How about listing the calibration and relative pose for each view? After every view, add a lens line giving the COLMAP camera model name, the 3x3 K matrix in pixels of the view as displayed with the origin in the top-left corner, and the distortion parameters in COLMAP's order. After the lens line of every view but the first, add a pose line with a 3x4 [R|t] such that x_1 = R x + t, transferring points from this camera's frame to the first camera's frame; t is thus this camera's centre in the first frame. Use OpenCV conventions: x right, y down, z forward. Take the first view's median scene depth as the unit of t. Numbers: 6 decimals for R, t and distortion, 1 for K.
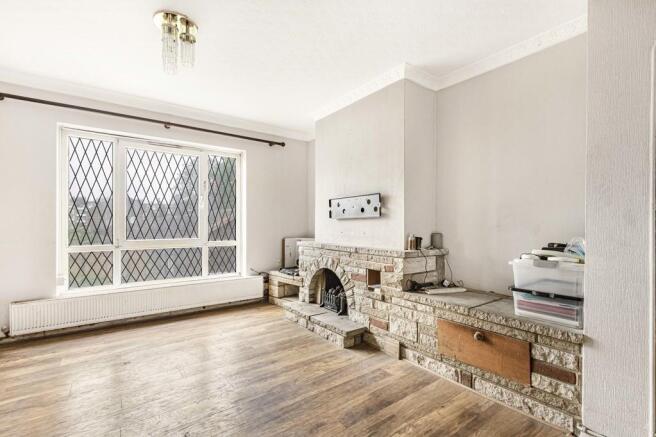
lens RADIAL K [[298.7, 0, 330.6], [0, 298.7, 227.2], [0, 0, 1]] dist [0.010587, -0.001283]
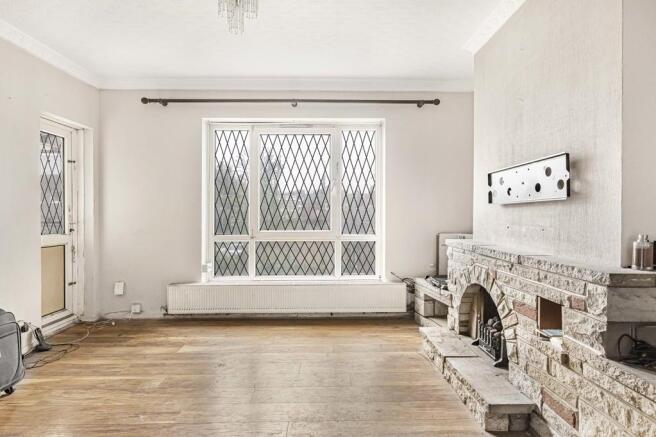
lens RADIAL K [[350.4, 0, 329.8], [0, 350.4, 215.1], [0, 0, 1]] dist [-0.002053, 0.003869]
pose [[0.816798, -0.000418, -0.576924, 0.162210], [-0.003702, 0.999975, -0.005964, -0.001227], [0.576912, 0.007007, 0.816776, 0.242876]]
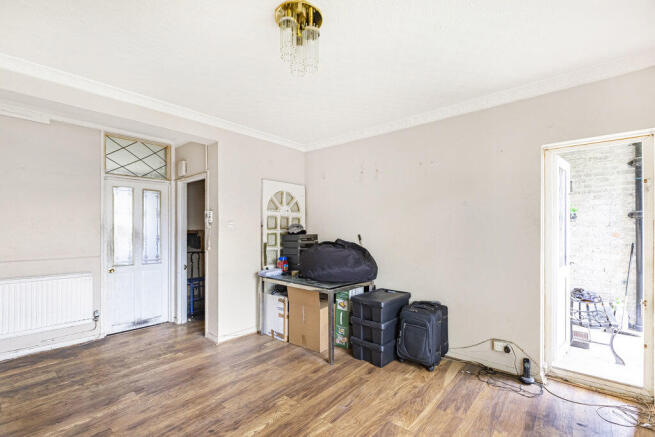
lens RADIAL K [[298.3, 0, 326.3], [0, 298.3, 230.6], [0, 0, 1]] dist [0.010587, -0.001283]
pose [[-0.977071, -0.000767, -0.212914, -0.279827], [-0.003716, 0.999903, 0.013450, -0.066464], [0.212883, 0.013932, -0.976978, 1.226329]]
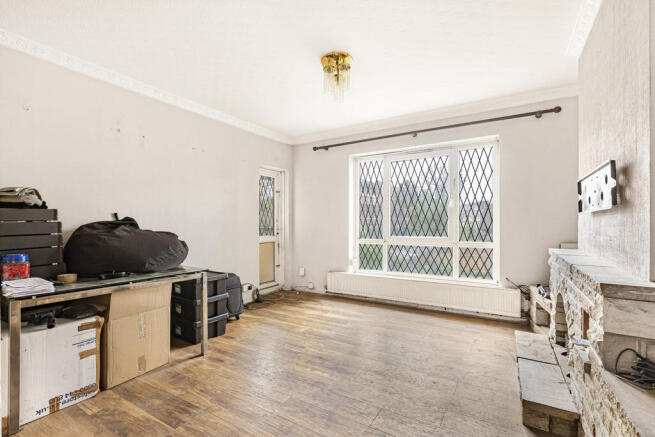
lens RADIAL K [[298.3, 0, 333.4], [0, 298.3, 223.5], [0, 0, 1]] dist [0.010587, -0.001283]
pose [[0.386571, -0.002548, -0.922256, 0.405017], [-0.006383, 0.999965, -0.005438, -0.002636], [0.922238, 0.007989, 0.386541, 0.343803]]
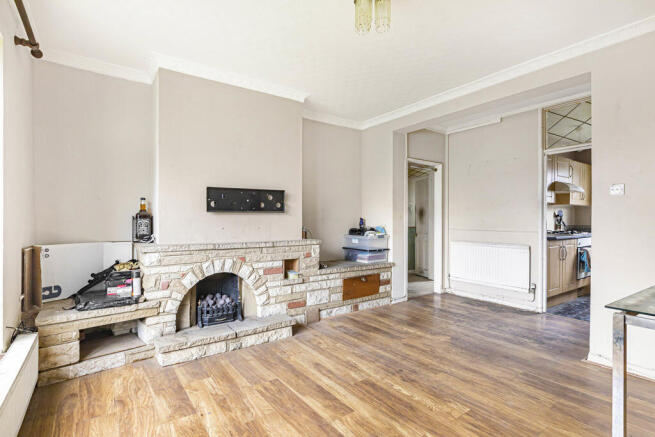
lens RADIAL K [[332.3, 0, 329.4], [0, 332.3, 217.6], [0, 0, 1]] dist [0.002051, -0.000039]
pose [[0.011785, 0.002195, 0.999928, -0.973644], [0.006980, 0.999973, -0.002277, -0.009553], [-0.999906, 0.007006, 0.011770, 0.739540]]
